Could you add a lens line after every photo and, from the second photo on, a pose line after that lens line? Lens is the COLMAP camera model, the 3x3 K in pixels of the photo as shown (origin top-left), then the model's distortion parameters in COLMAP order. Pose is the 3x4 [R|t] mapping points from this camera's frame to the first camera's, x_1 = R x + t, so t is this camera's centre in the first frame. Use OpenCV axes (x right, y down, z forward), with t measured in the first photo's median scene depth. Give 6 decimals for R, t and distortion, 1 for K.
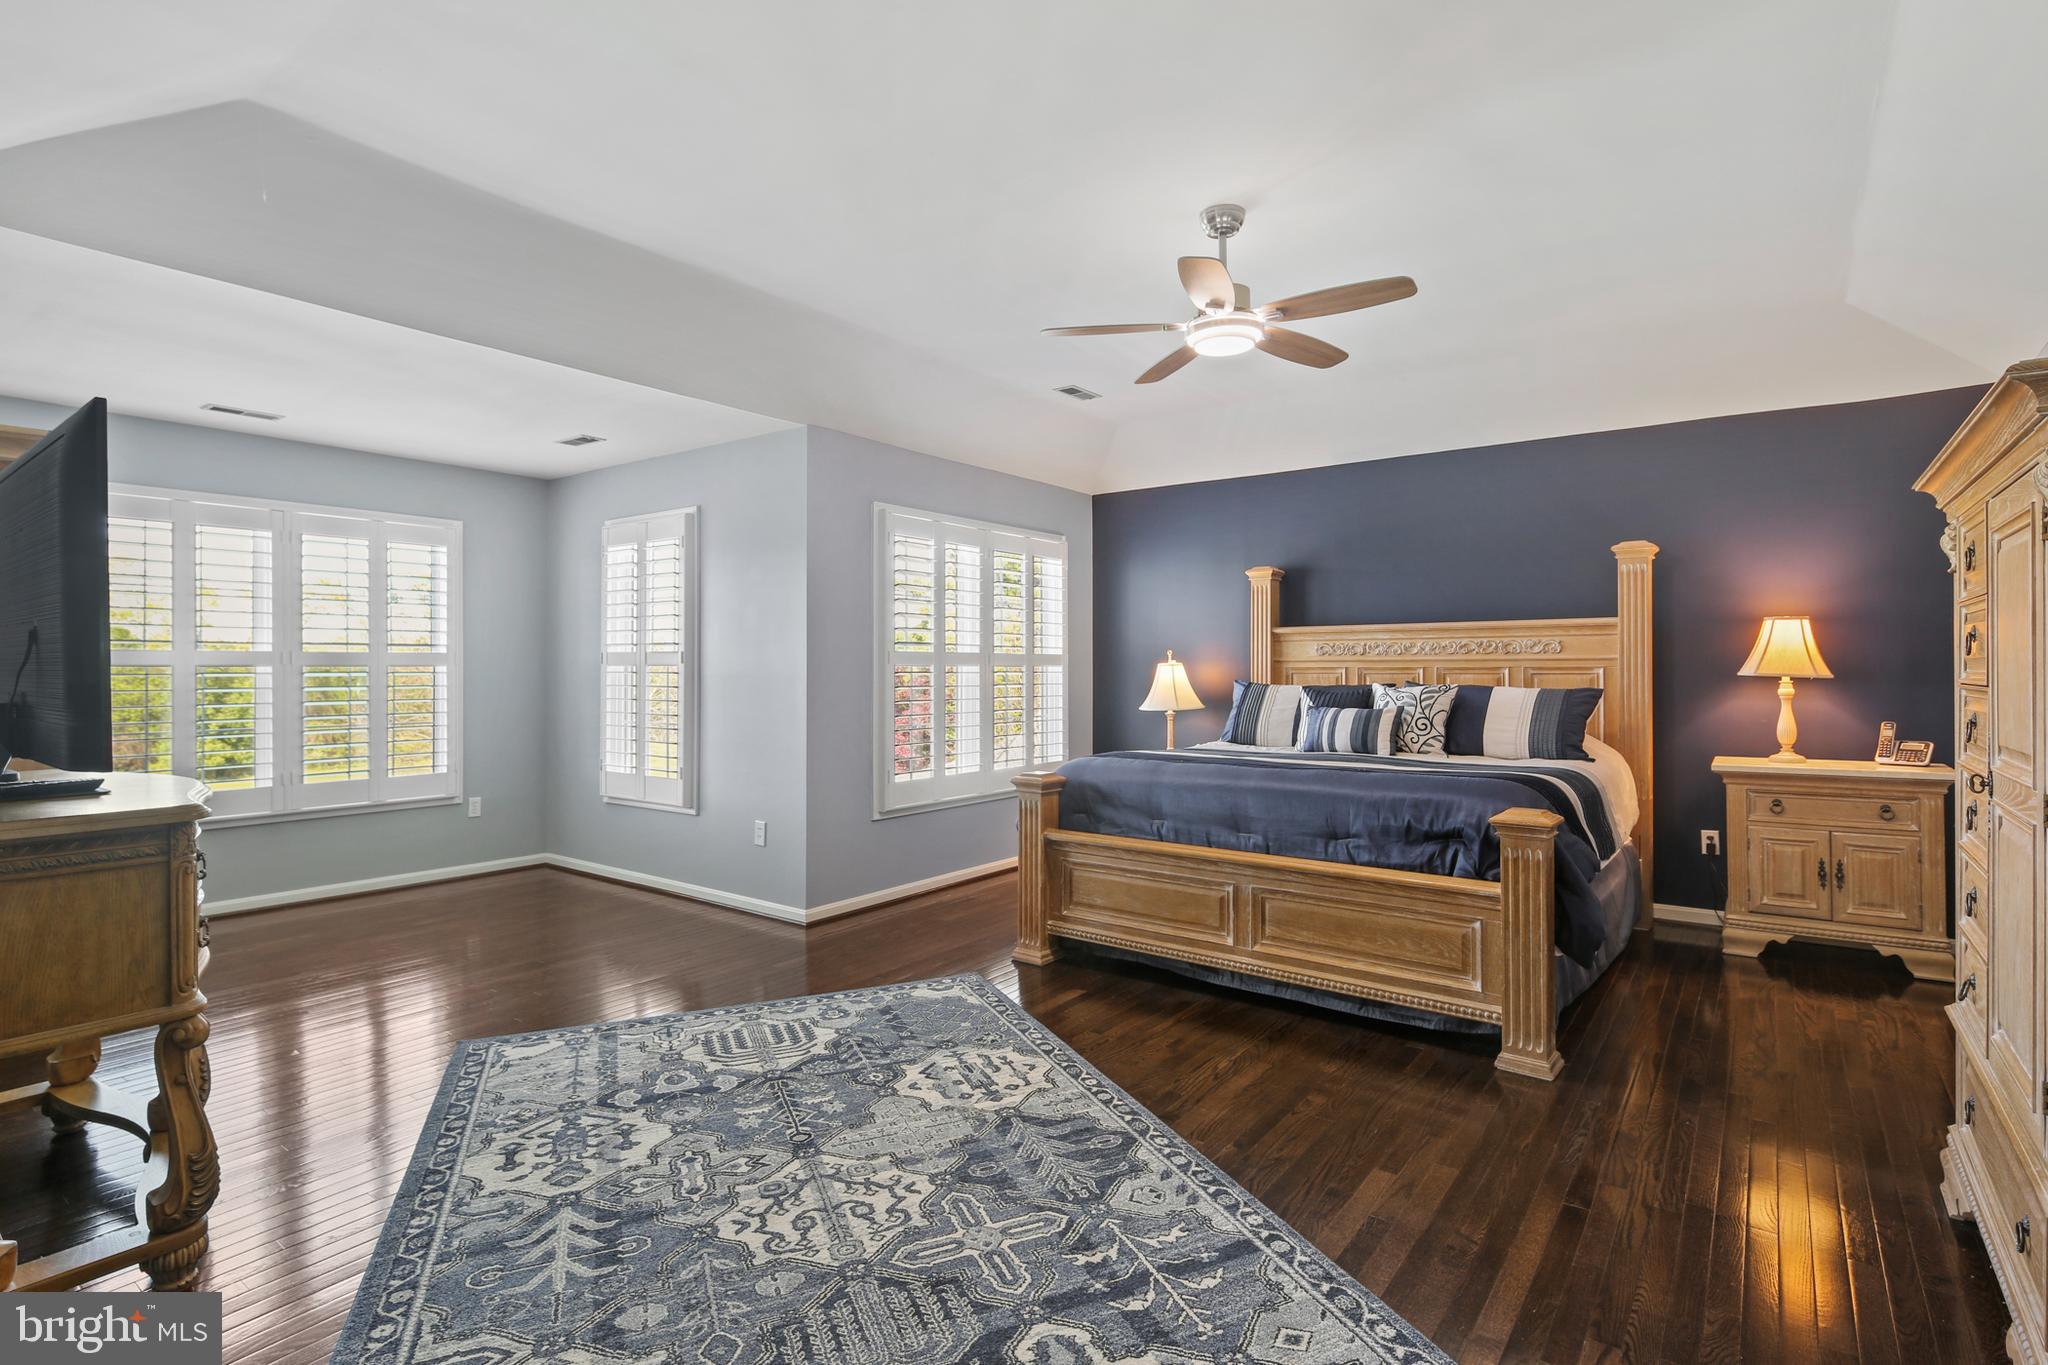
lens RADIAL K [[996.8, 0, 1021.0], [0, 996.8, 671.7], [0, 0, 1]] dist [-0.000978, -0.000470]
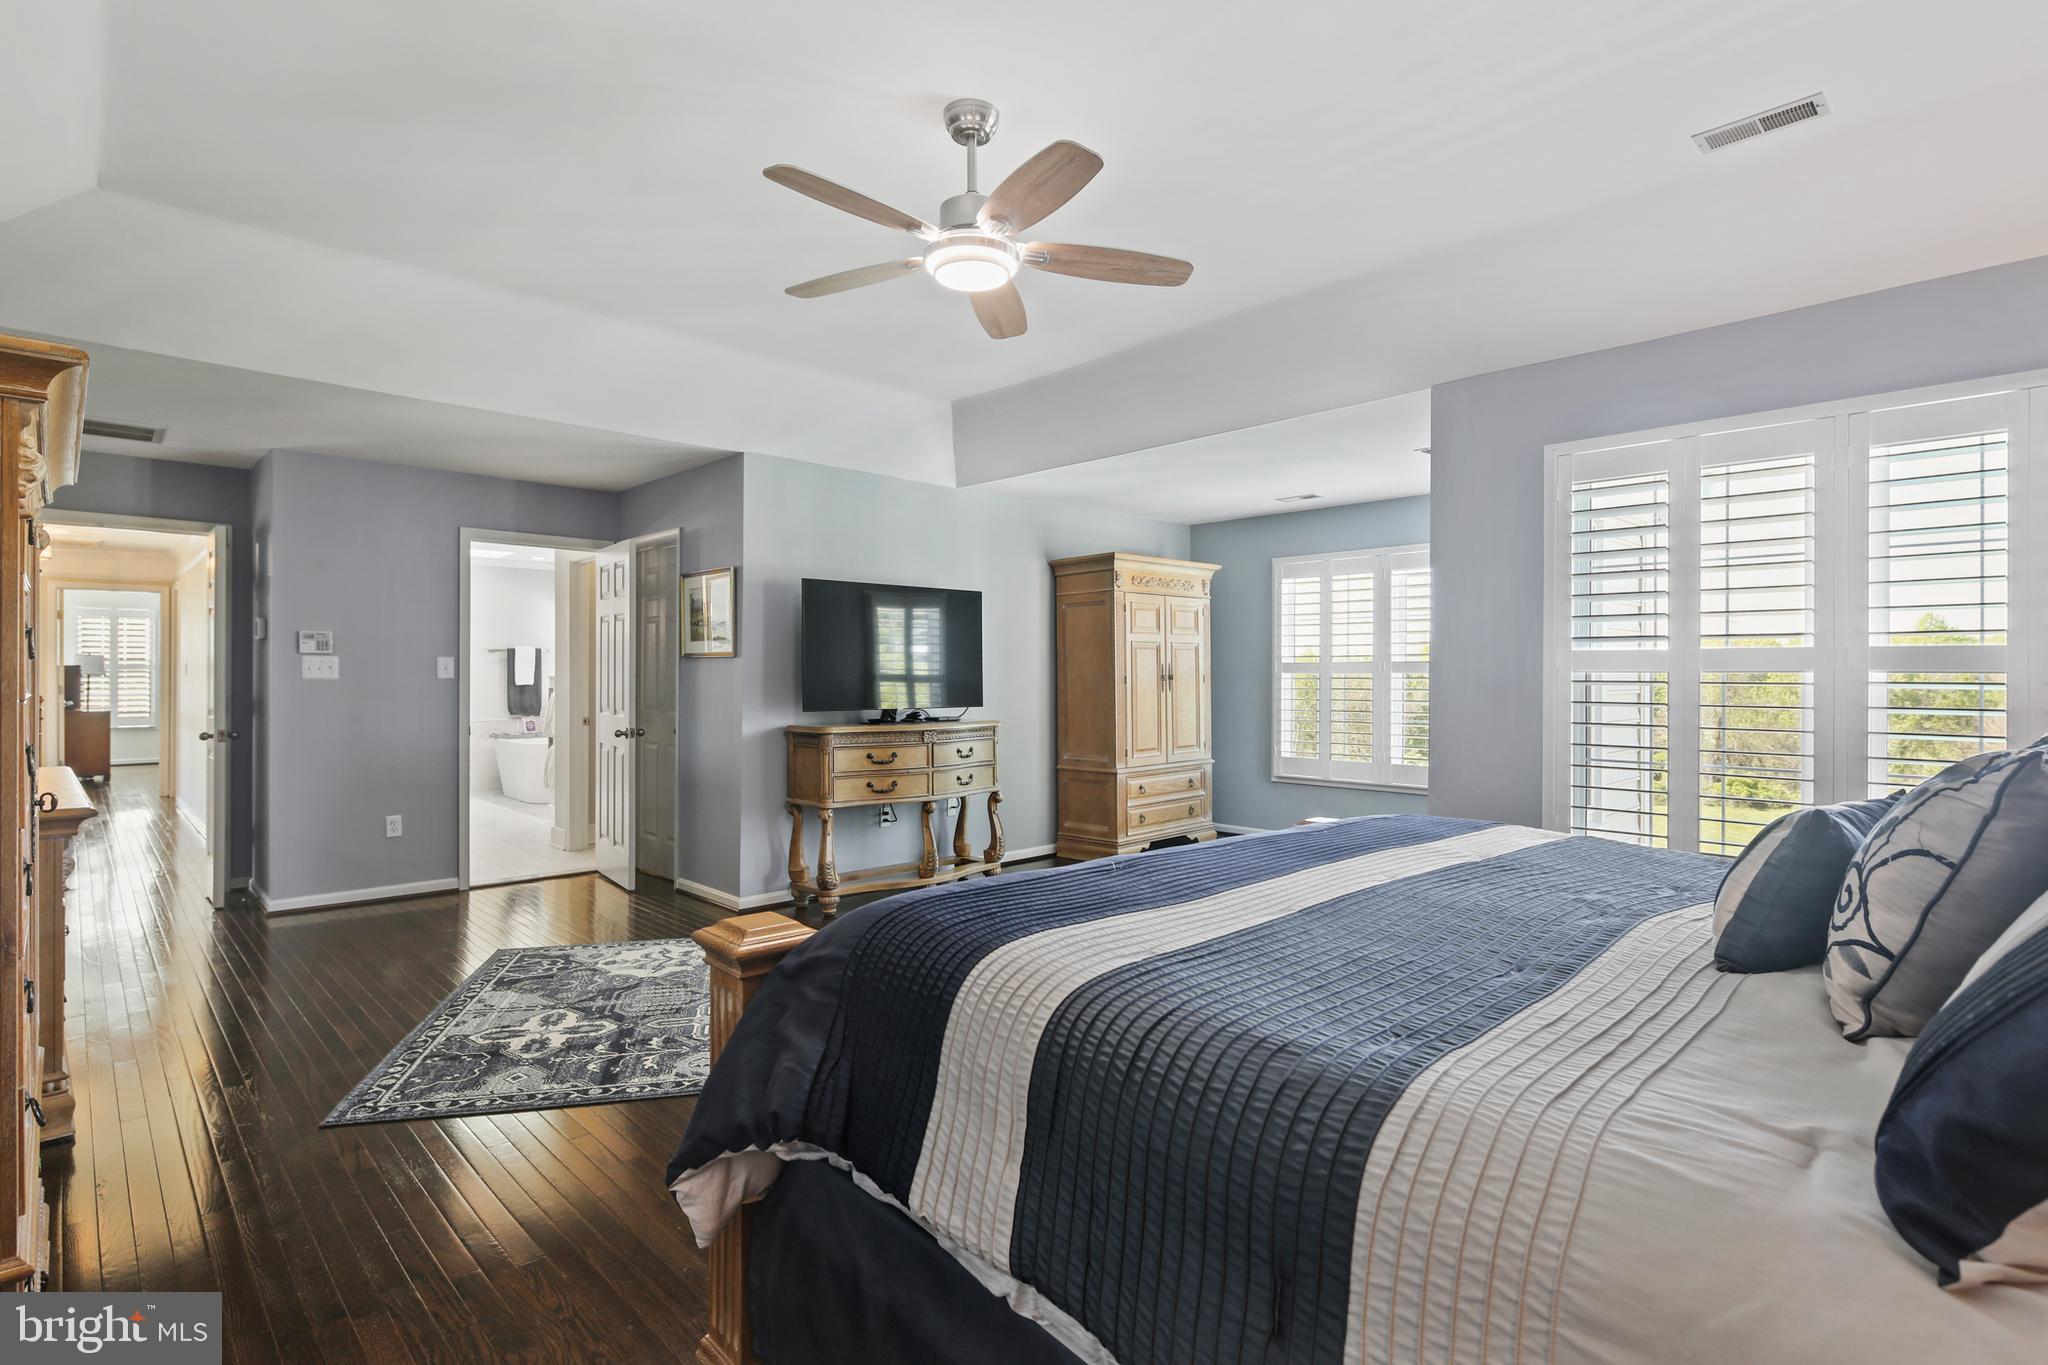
lens RADIAL K [[996.8, 0, 1021.0], [0, 996.8, 671.7], [0, 0, 1]] dist [-0.000978, -0.000470]
pose [[-0.159156, -0.003495, -0.987247, 1.525462], [-0.005320, 0.999982, -0.002682, -0.002977], [0.987239, 0.004826, -0.159172, 1.793935]]
